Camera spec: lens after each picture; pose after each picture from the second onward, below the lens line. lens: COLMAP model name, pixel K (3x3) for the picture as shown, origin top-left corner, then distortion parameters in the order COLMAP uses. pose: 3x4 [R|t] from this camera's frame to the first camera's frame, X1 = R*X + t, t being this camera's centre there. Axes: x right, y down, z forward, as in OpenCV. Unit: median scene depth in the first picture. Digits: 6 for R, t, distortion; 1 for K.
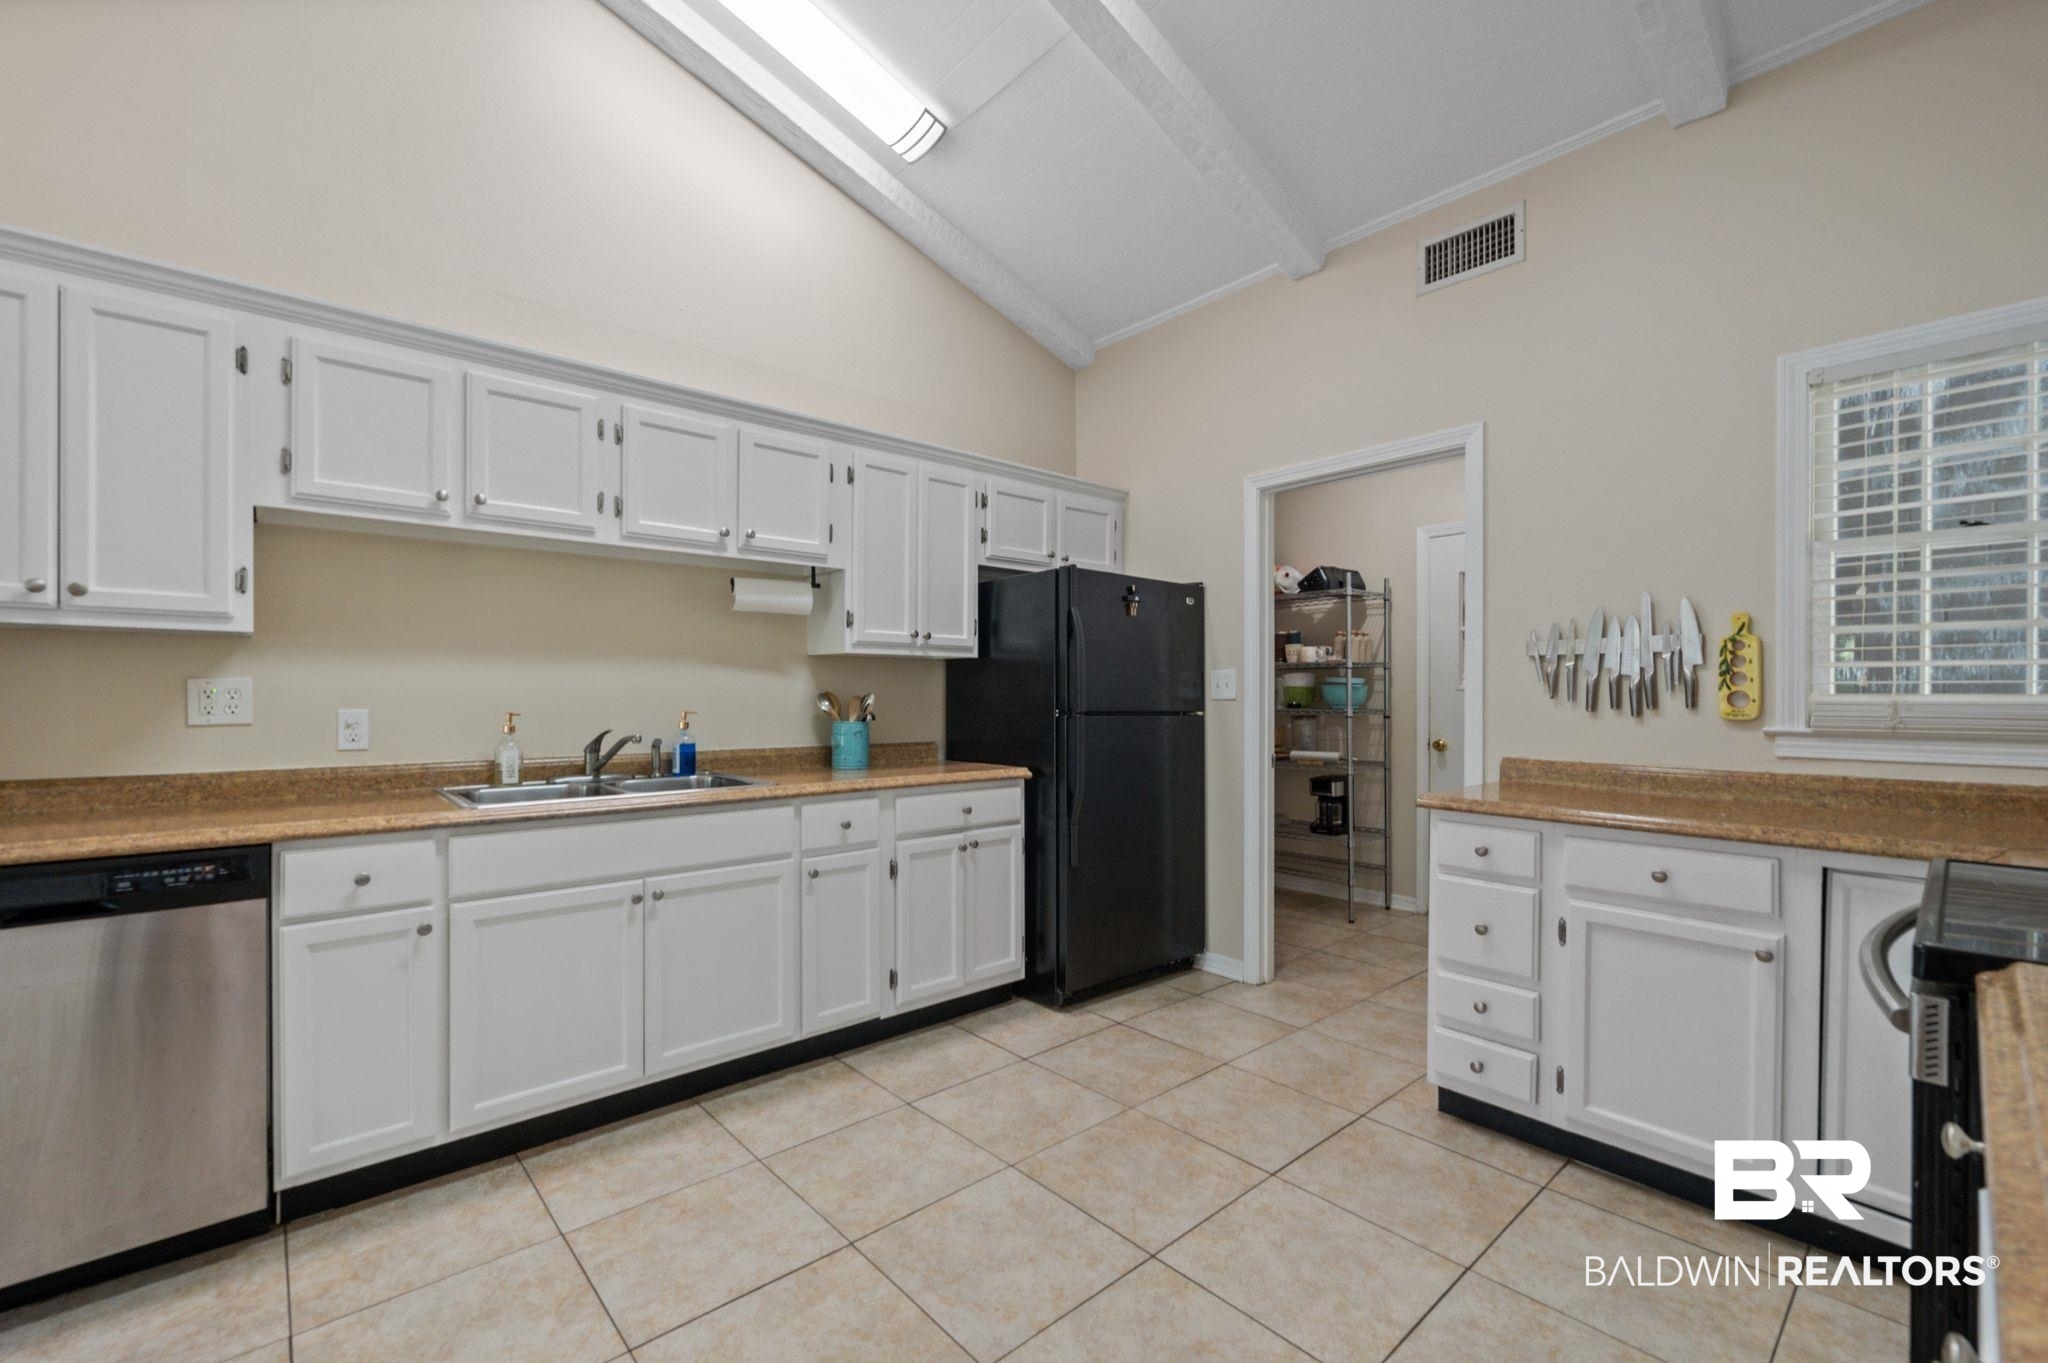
lens RADIAL K [[850.3, 0, 1020.7], [0, 850.3, 694.0], [0, 0, 1]] dist [-0.000450, 0.000591]
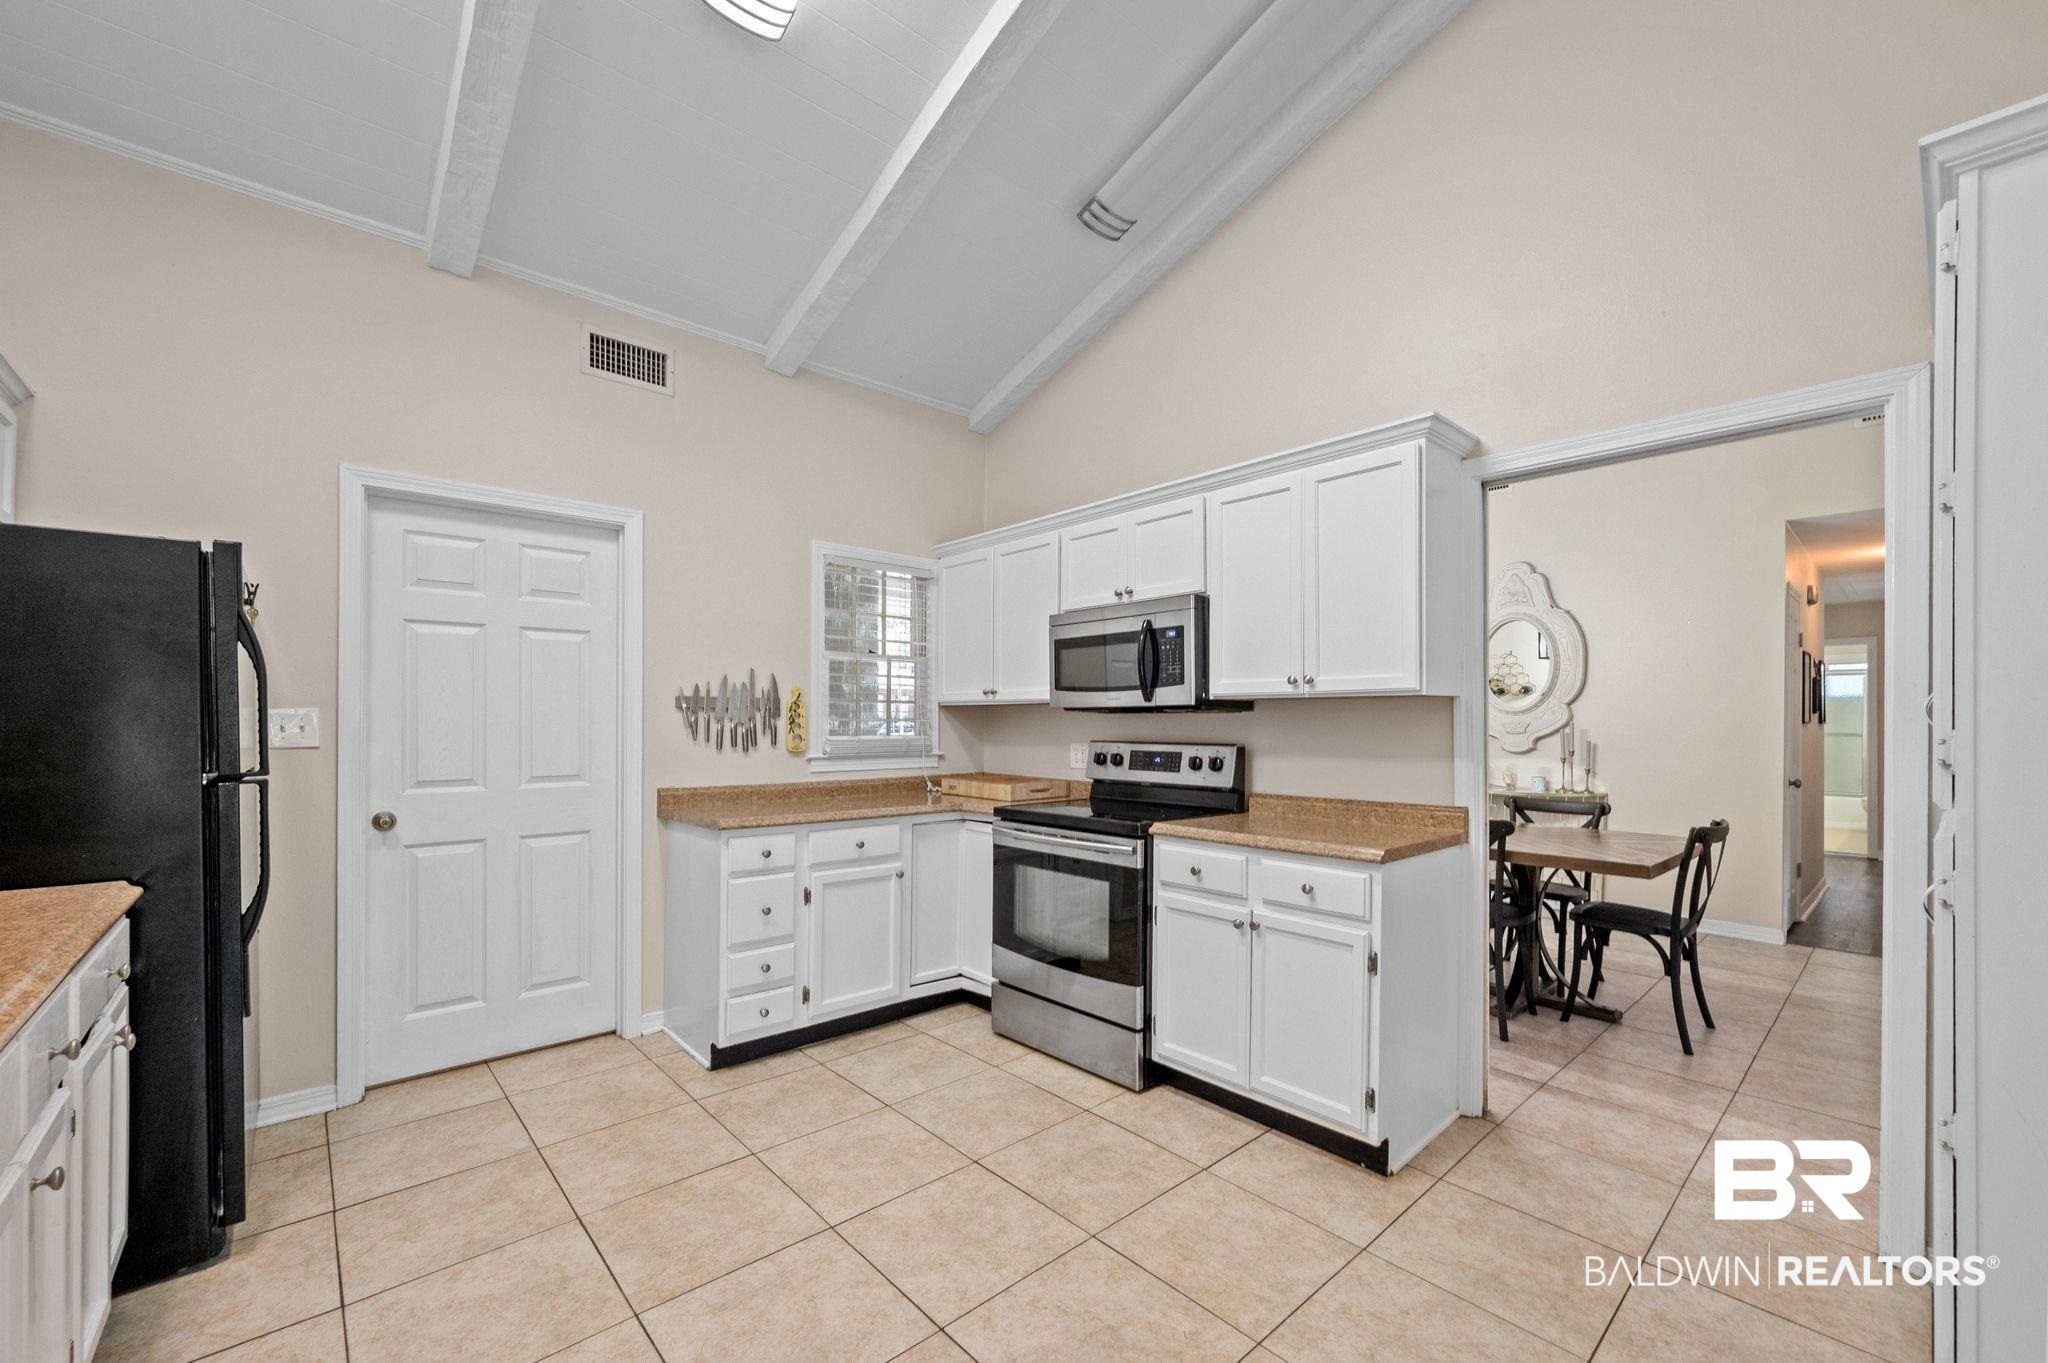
lens RADIAL K [[816.2, 0, 1014.0], [0, 816.2, 722.5], [0, 0, 1]] dist [0.000432, -0.000188]
pose [[0.003561, 0.001942, 0.999992, -0.773092], [-0.001304, 0.999997, -0.001938, -0.025163], [-0.999993, -0.001297, 0.003564, 0.596035]]
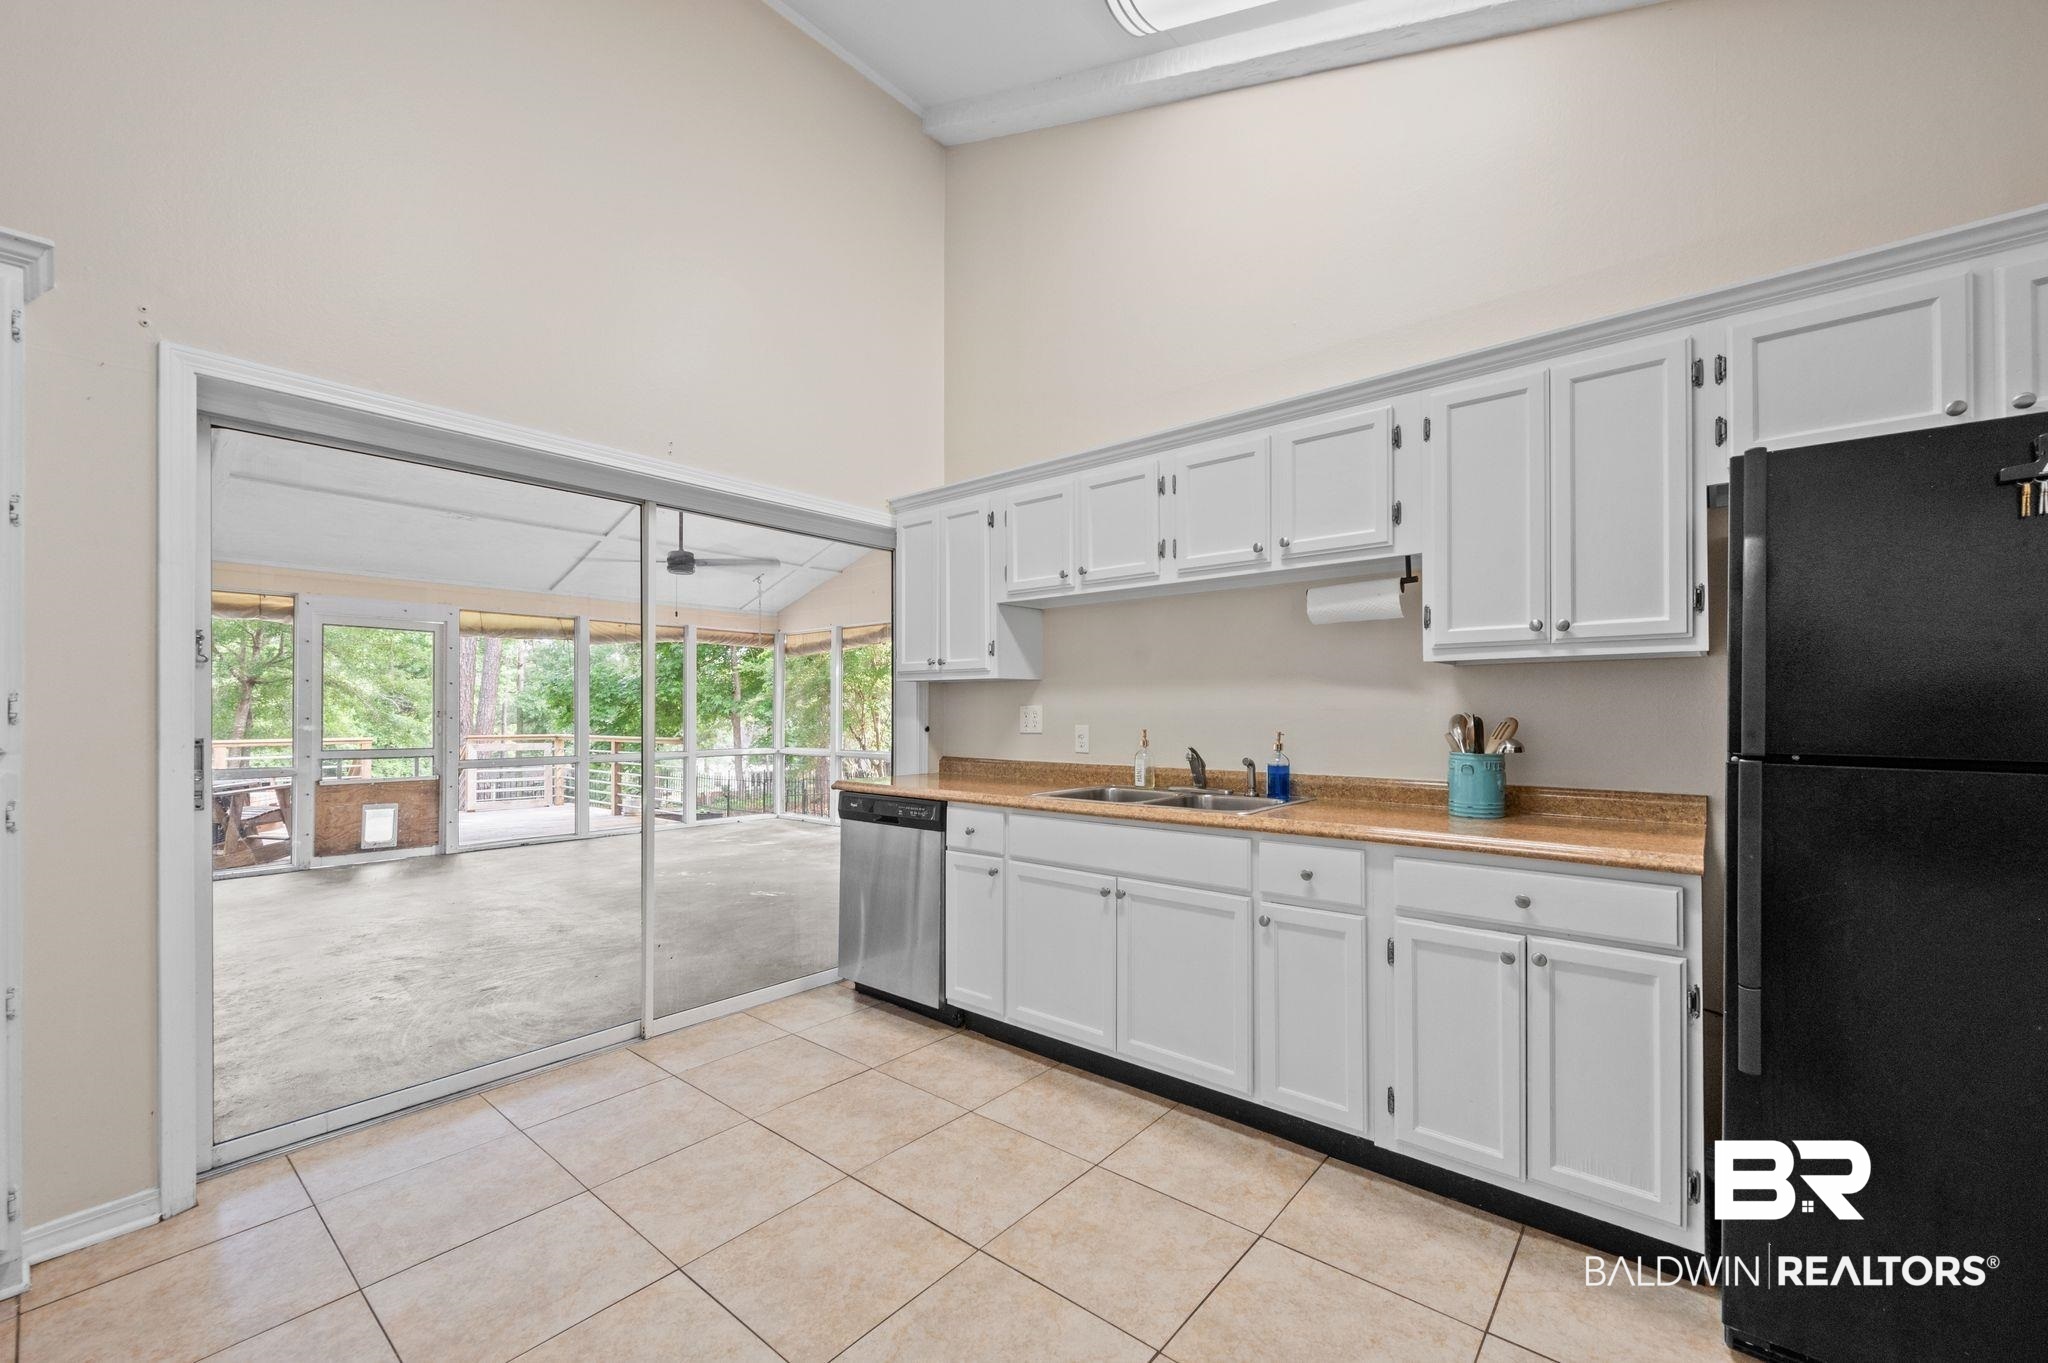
lens RADIAL K [[816.2, 0, 1028.0], [0, 816.2, 704.5], [0, 0, 1]] dist [0.000432, -0.000188]
pose [[0.155097, -0.010577, -0.987843, 0.647967], [0.000910, 0.999944, -0.010564, -0.003342], [0.987899, 0.000739, 0.155098, 0.738890]]
